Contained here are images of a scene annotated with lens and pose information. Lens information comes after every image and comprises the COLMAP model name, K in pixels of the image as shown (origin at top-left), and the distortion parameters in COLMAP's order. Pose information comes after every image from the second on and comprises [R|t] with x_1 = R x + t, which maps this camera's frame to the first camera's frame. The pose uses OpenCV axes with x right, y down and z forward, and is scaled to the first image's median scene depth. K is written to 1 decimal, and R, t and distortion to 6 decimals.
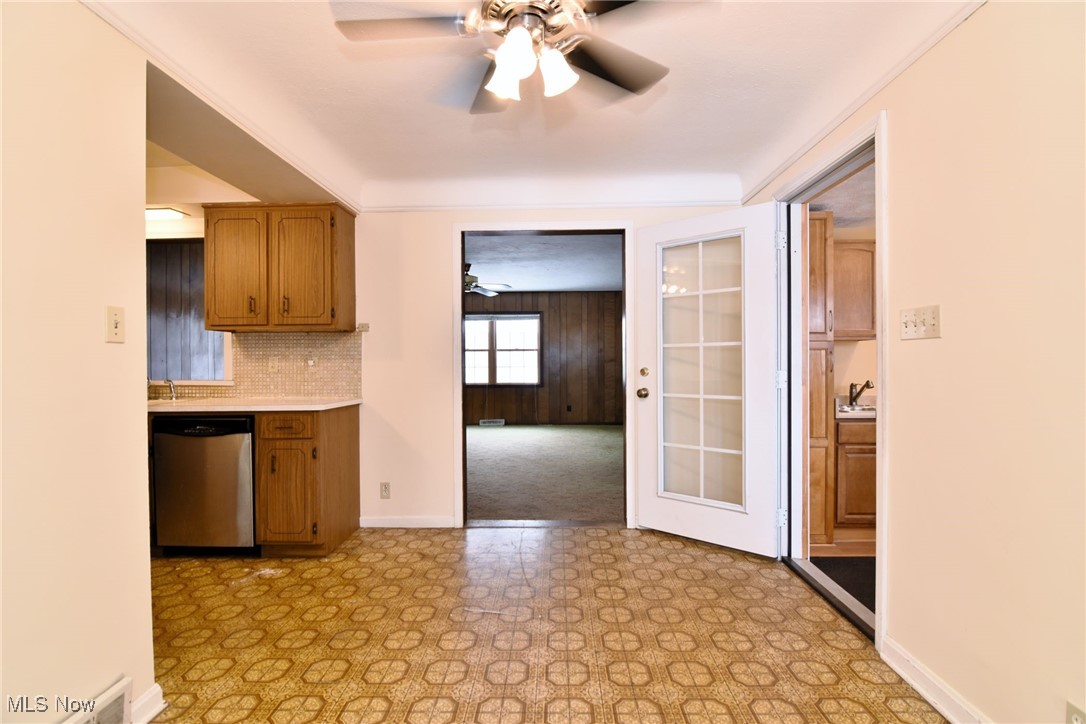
lens RADIAL K [[548.3, 0, 543.0], [0, 548.3, 362.0], [0, 0, 1]] dist [0.001146, -0.016030]
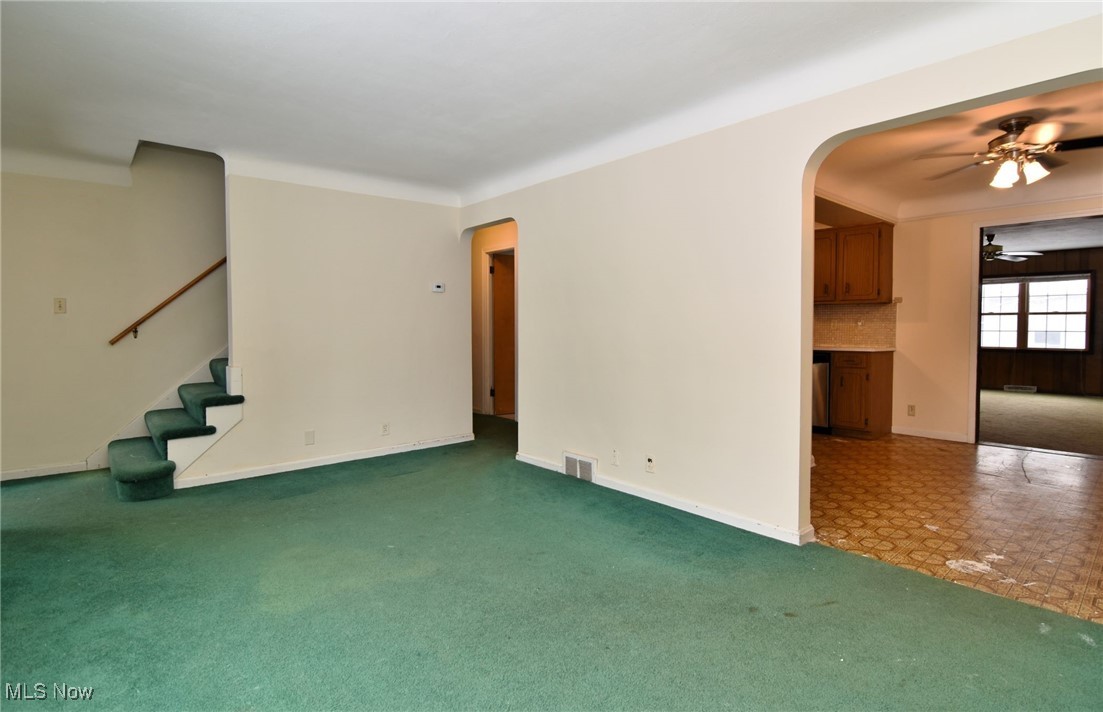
lens RADIAL K [[548.4, 0, 572.0], [0, 548.4, 344.2], [0, 0, 1]] dist [-0.001081, -0.000587]
pose [[0.698862, 0.028714, -0.714680, 0.123694], [-0.006074, 0.999396, 0.034214, 0.011381], [0.715231, -0.019570, 0.698614, -0.682854]]
